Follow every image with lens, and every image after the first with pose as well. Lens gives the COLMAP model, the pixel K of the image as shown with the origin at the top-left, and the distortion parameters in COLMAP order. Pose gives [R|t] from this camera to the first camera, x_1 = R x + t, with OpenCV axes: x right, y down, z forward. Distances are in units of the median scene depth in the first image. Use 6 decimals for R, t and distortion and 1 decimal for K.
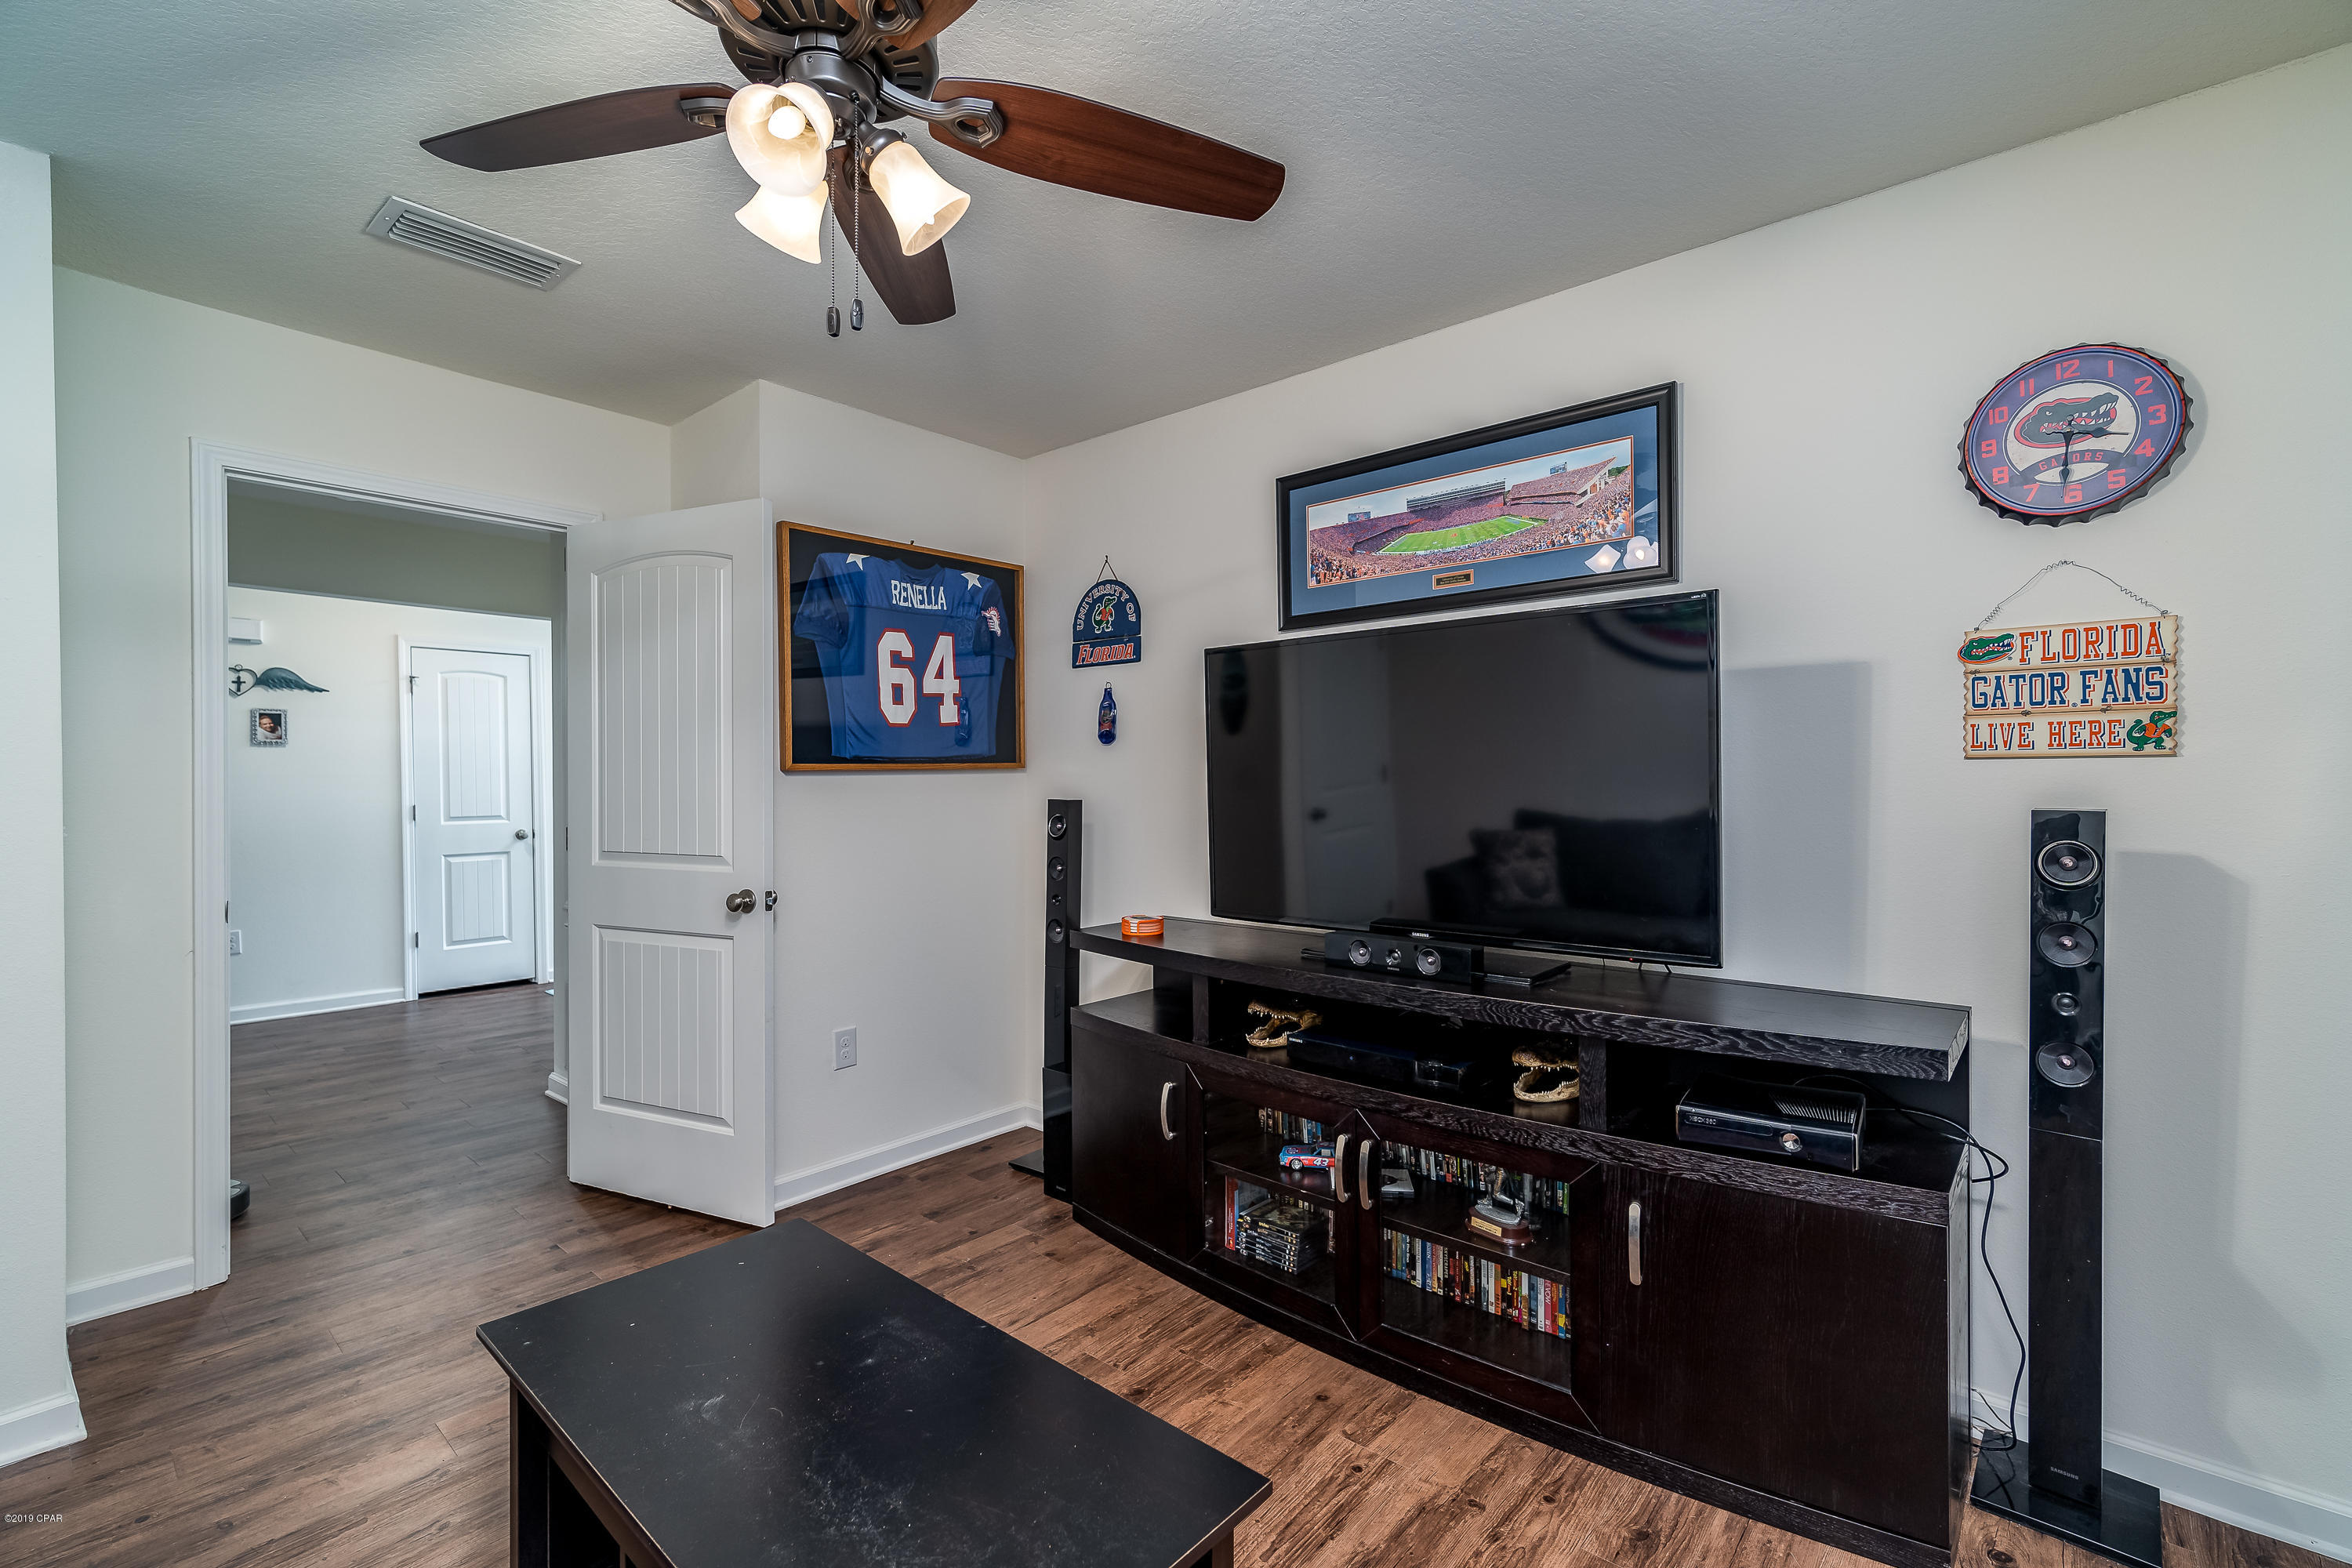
lens RADIAL K [[1018.9, 0, 1170.9], [0, 1018.9, 778.5], [0, 0, 1]] dist [0.005585, 0.001202]
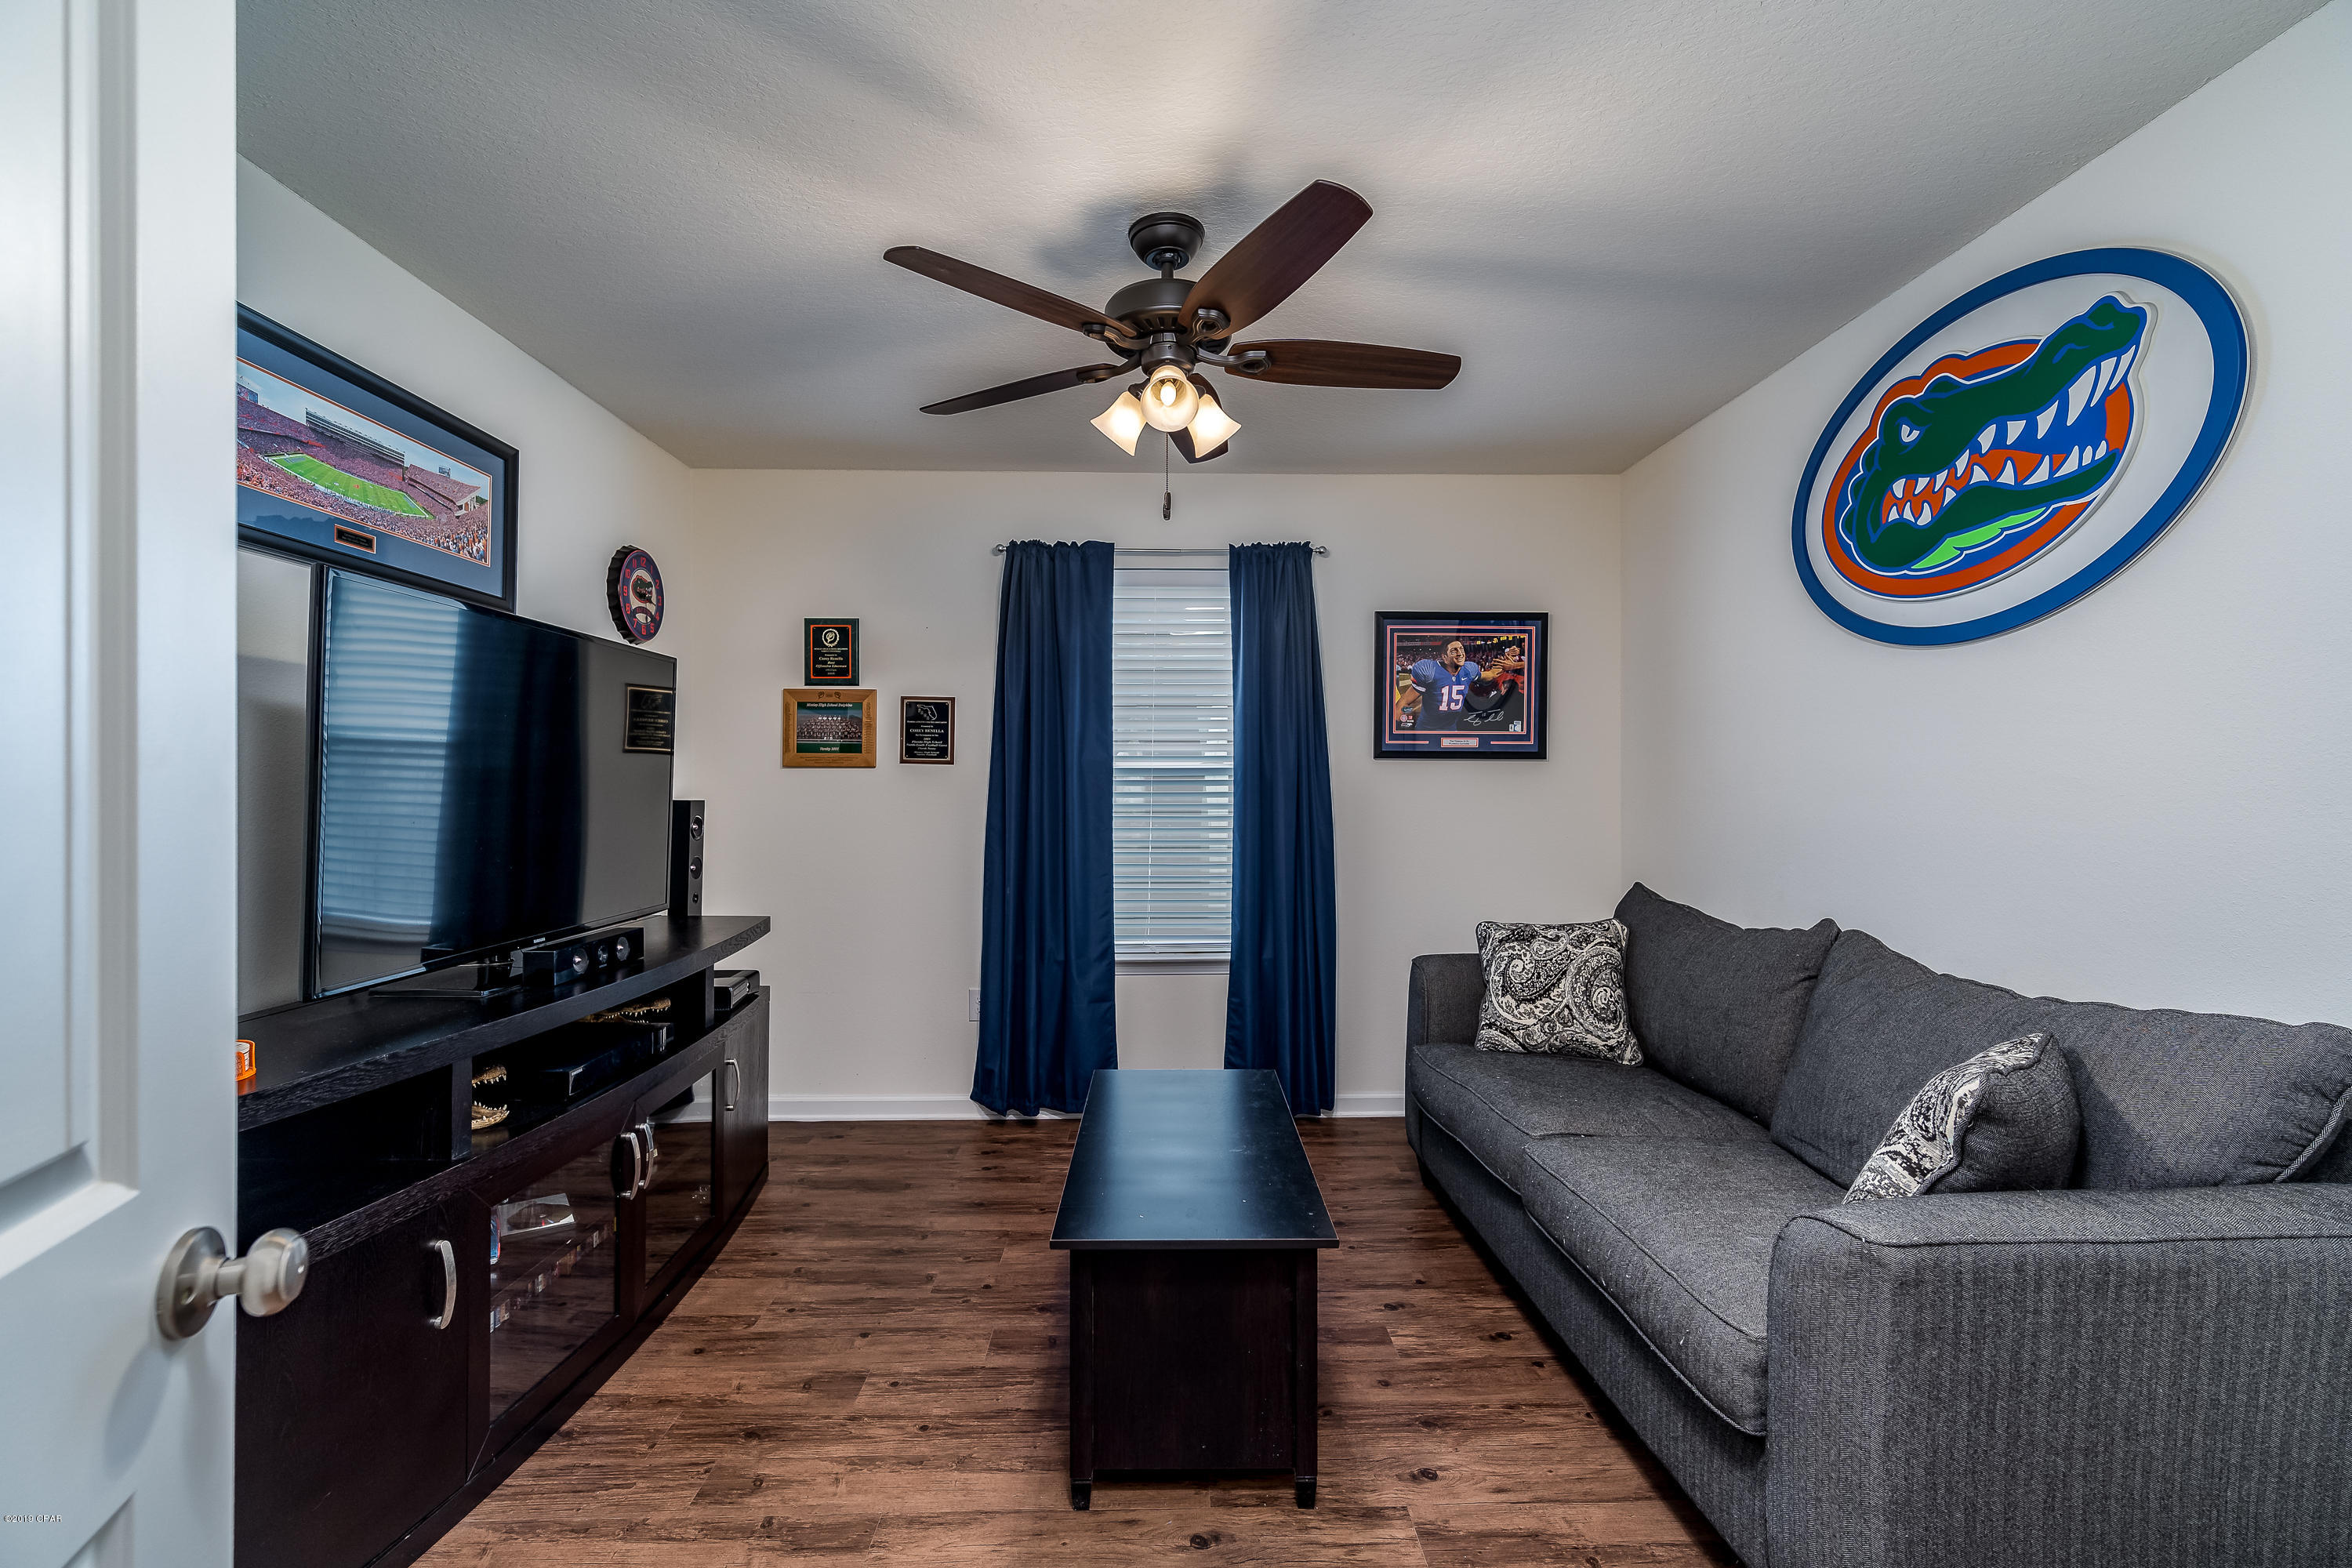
lens RADIAL K [[1018.9, 0, 1181.8], [0, 1018.9, 789.1], [0, 0, 1]] dist [0.005585, 0.001202]
pose [[-0.679001, 0.002272, 0.734134, -0.857256], [-0.003100, 0.999977, -0.005962, 0.010871], [-0.734131, -0.006324, -0.678979, 1.168374]]
